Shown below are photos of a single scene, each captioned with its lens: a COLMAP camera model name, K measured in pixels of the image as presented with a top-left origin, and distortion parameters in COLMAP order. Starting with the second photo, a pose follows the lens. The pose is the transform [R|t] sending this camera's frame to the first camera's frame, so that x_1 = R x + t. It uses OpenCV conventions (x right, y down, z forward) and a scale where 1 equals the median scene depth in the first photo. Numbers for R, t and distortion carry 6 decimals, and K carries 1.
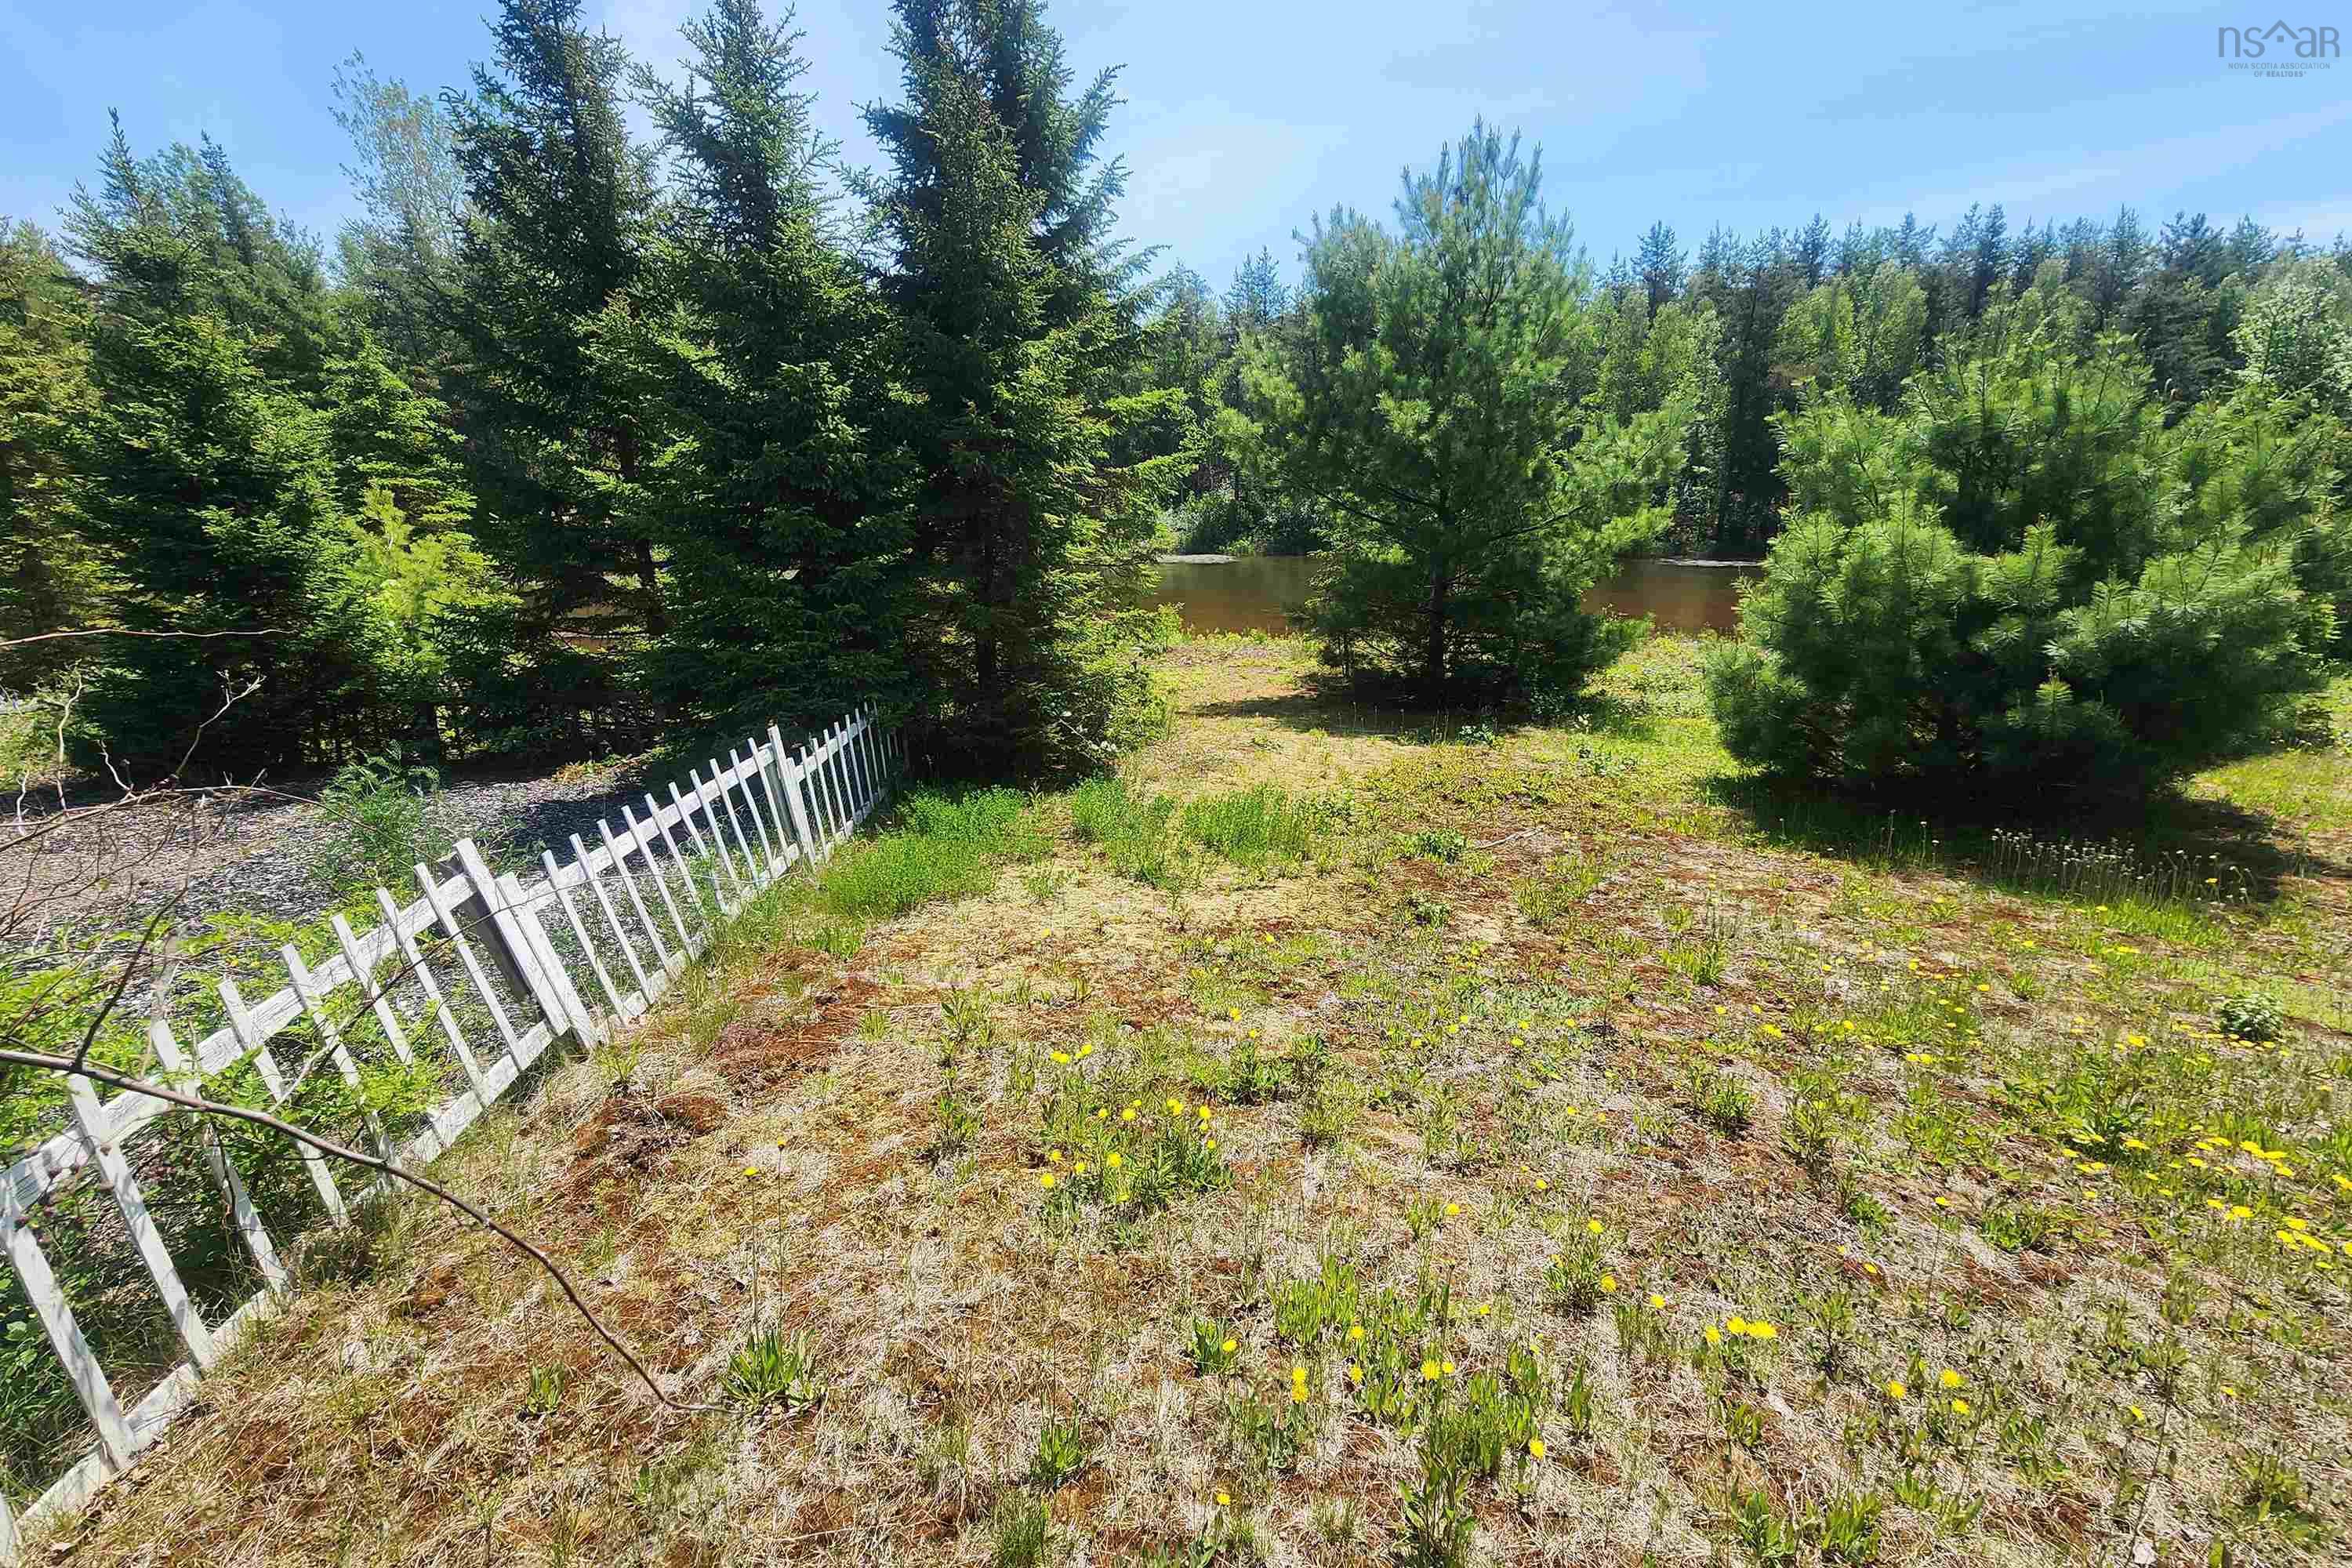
lens RADIAL K [[919.7, 0, 1176.0], [0, 919.7, 784.0], [0, 0, 1]] dist [-0.001061, 0.000188]
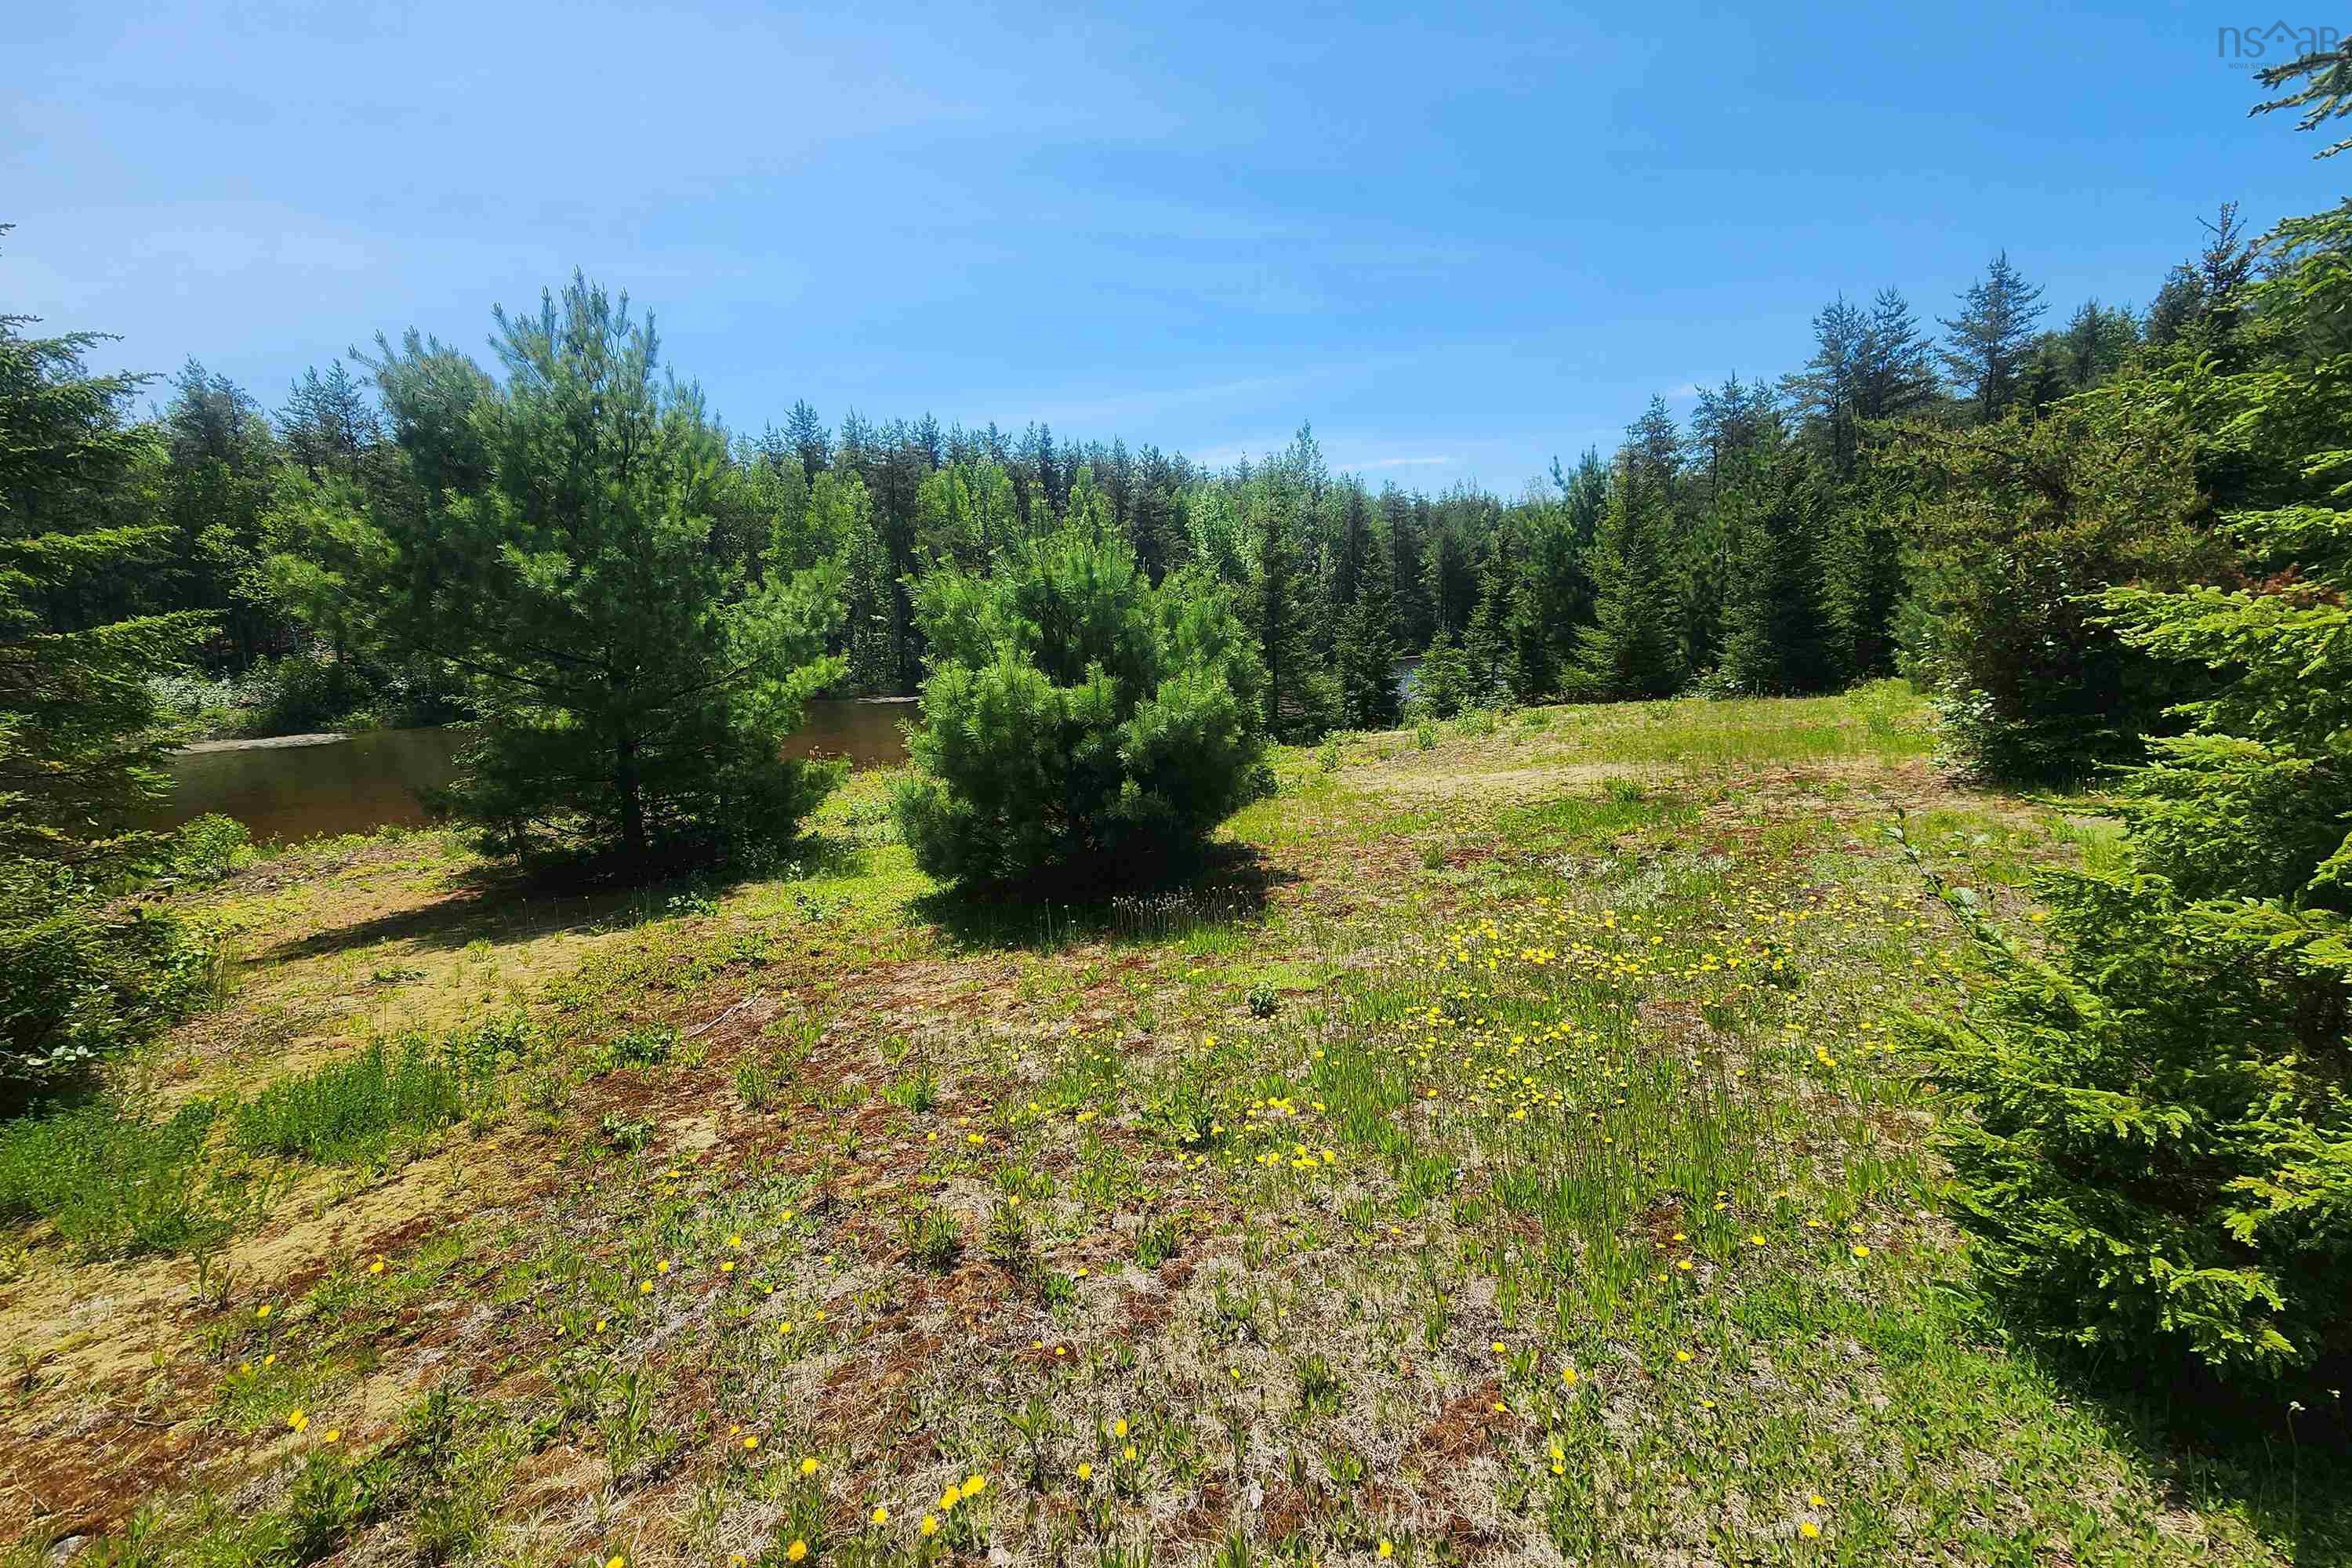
lens RADIAL K [[844.8, 0, 1176.0], [0, 844.8, 784.0], [0, 0, 1]] dist [0.001521, 0.000272]
pose [[0.750005, -0.152669, 0.643571, 0.199604], [0.221922, 0.974679, -0.027408, -0.046747], [-0.623091, 0.163379, 0.764895, 0.020781]]
